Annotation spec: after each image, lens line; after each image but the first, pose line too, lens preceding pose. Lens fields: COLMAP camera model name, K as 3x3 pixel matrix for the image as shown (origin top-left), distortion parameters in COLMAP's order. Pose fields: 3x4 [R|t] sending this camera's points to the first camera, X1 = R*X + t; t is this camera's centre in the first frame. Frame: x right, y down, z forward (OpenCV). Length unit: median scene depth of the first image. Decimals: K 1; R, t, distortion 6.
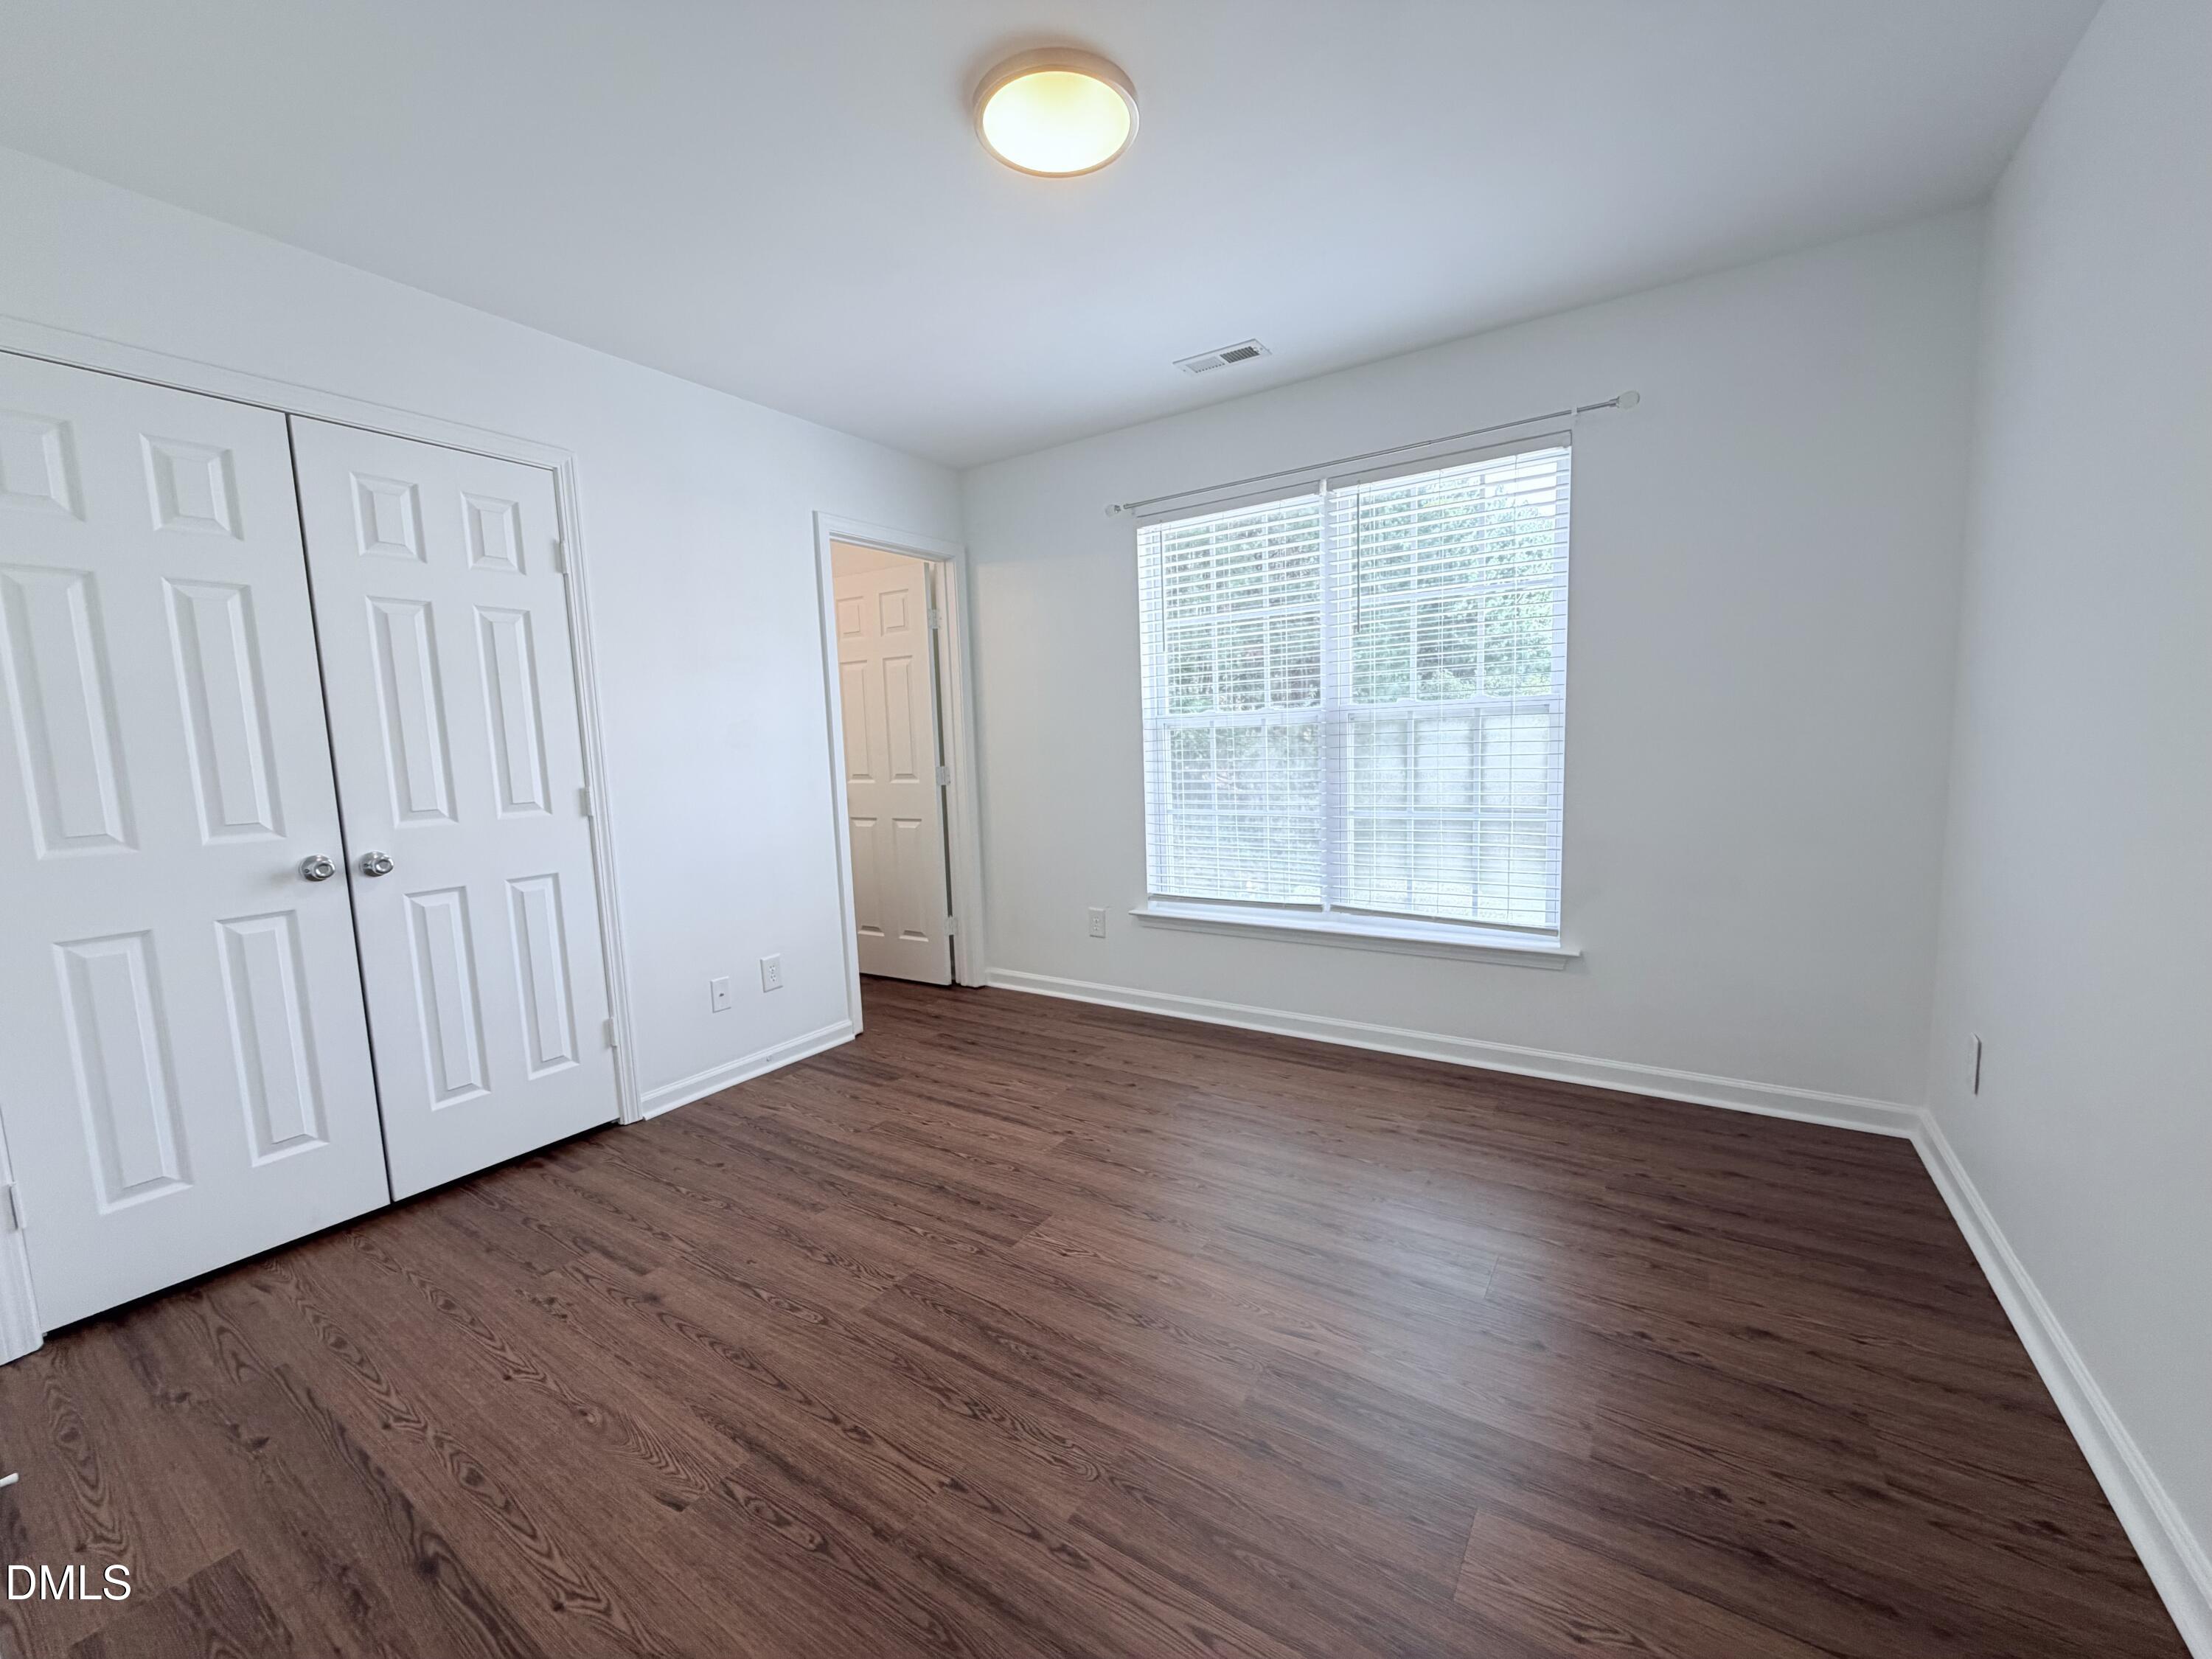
lens RADIAL K [[878.9, 0, 1107.0], [0, 878.9, 836.5], [0, 0, 1]] dist [-0.000023, 0.000006]
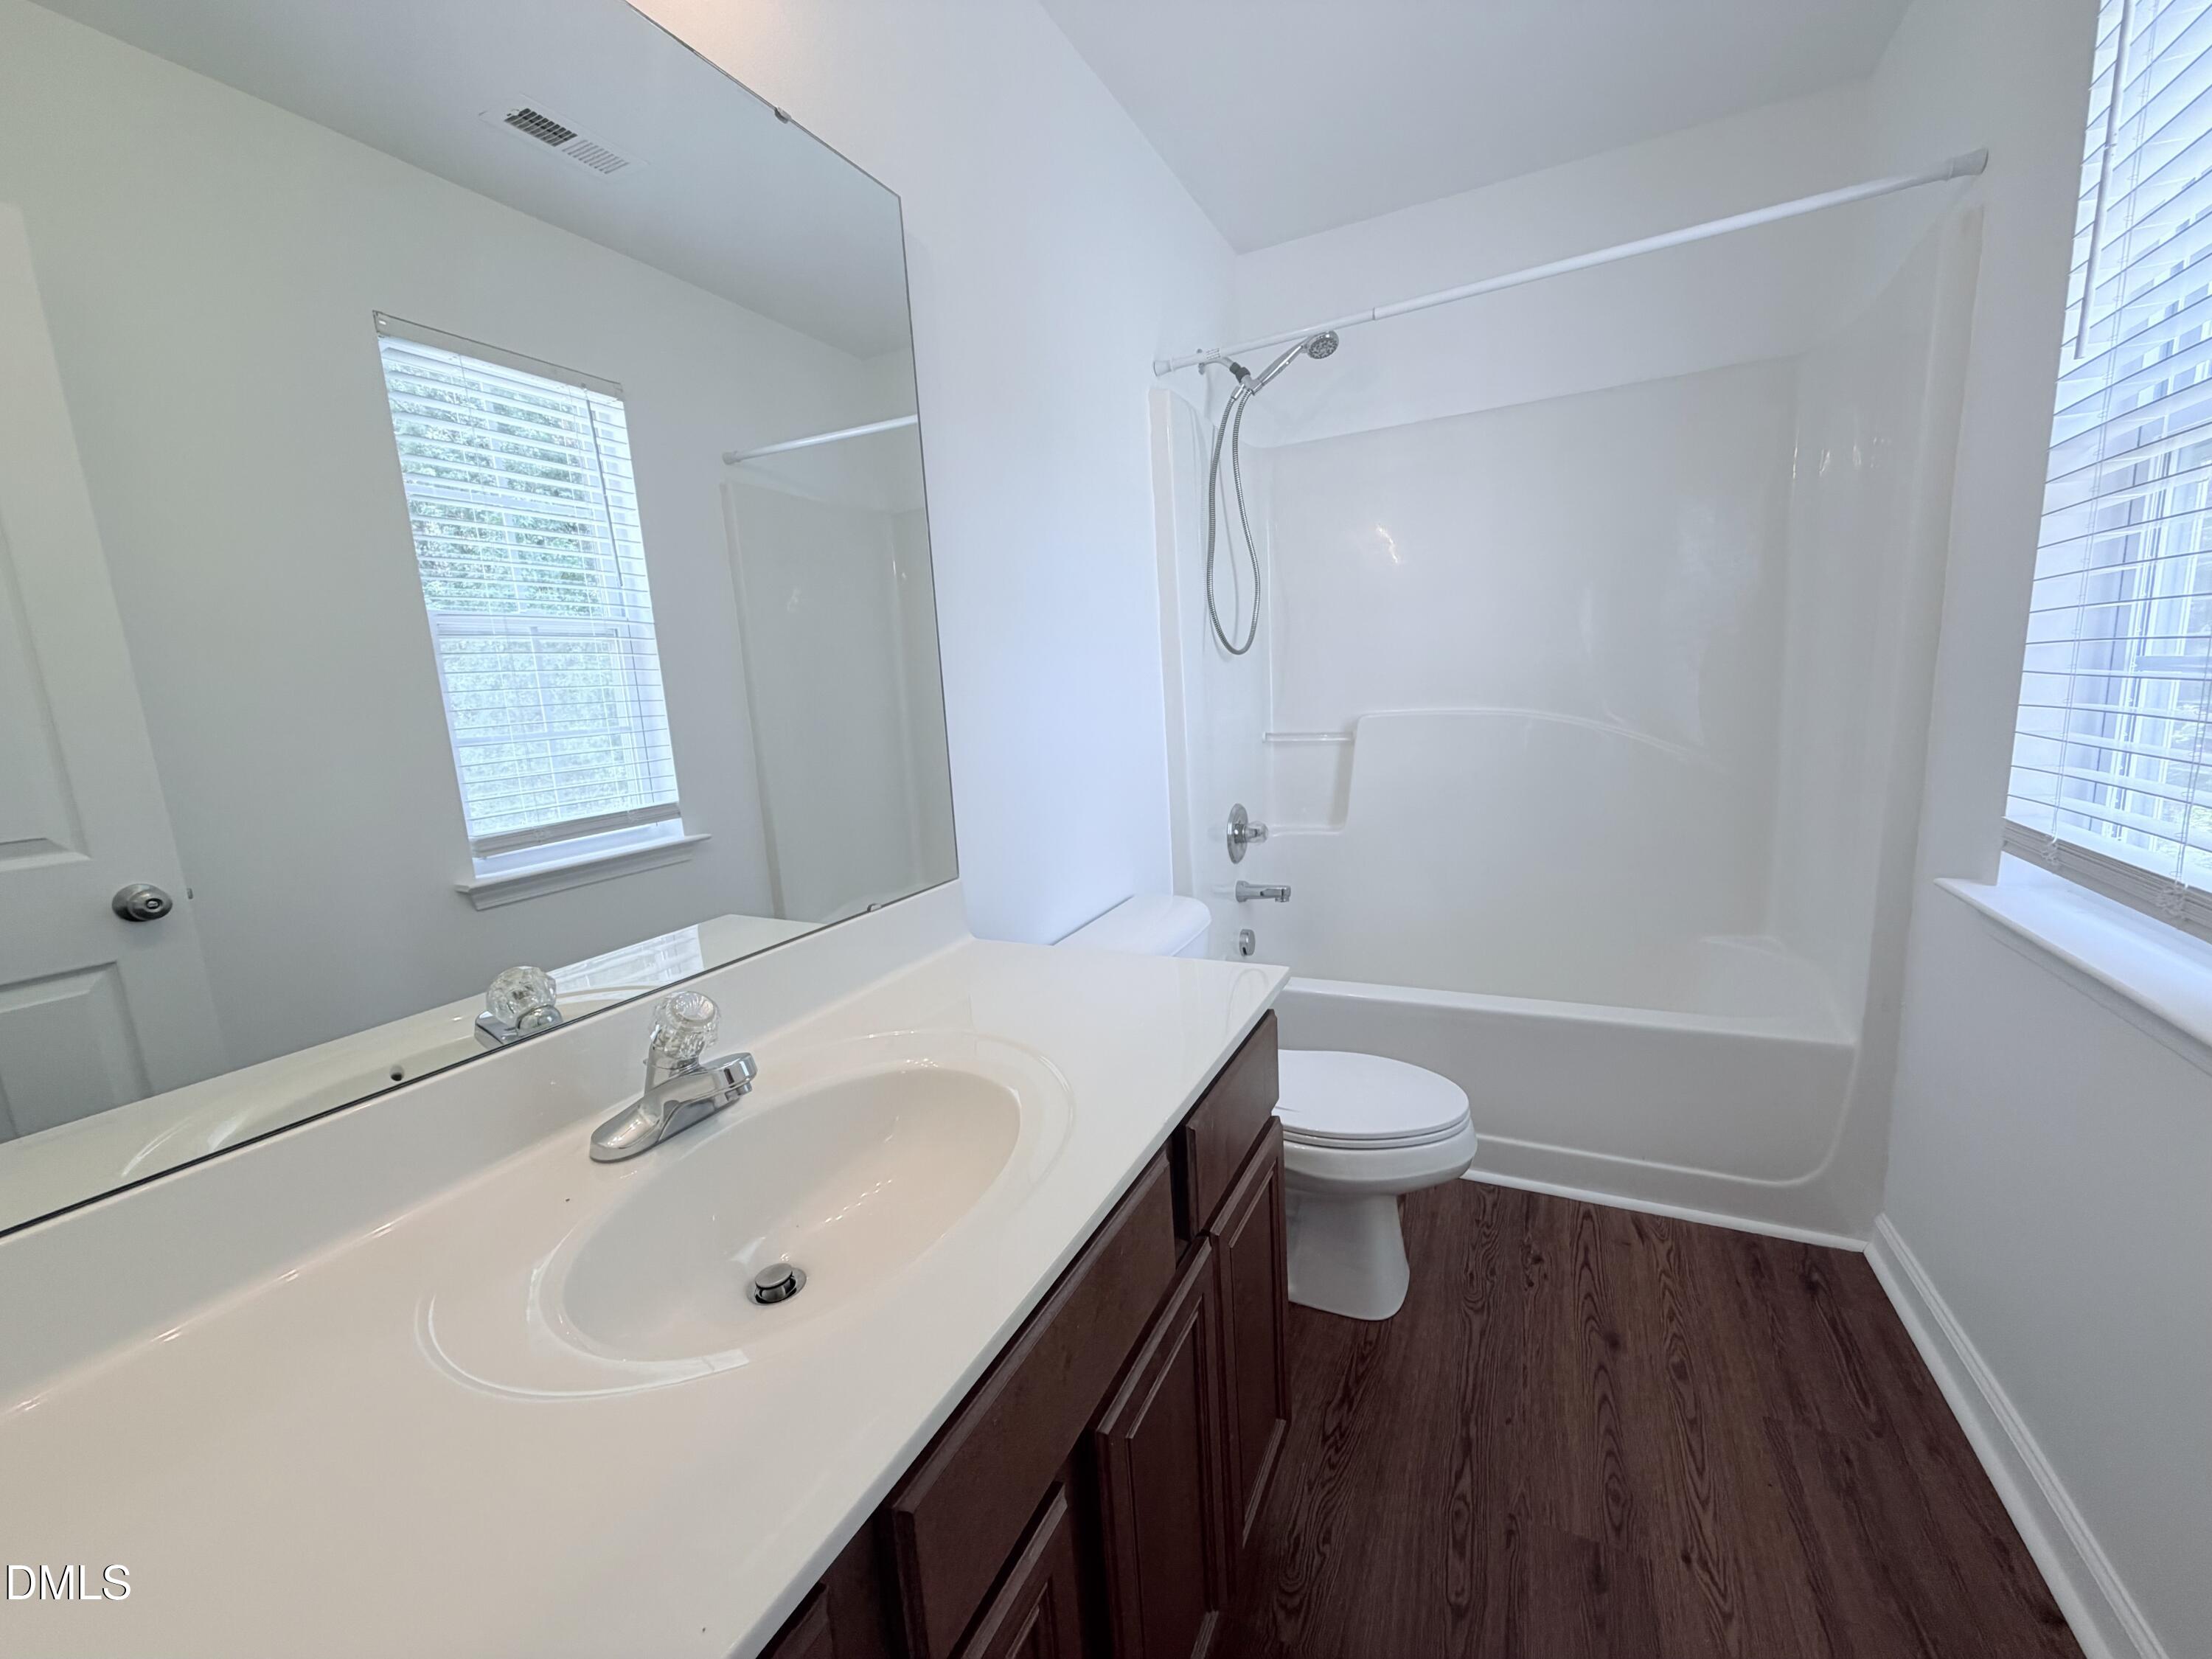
lens RADIAL K [[878.9, 0, 1110.3], [0, 878.9, 832.2], [0, 0, 1]] dist [-0.000023, 0.000006]
pose [[0.131693, 0.192519, -0.972416, 0.059201], [-0.056798, 0.980814, 0.186490, -0.027432], [0.989662, 0.030672, 0.140101, 0.228728]]
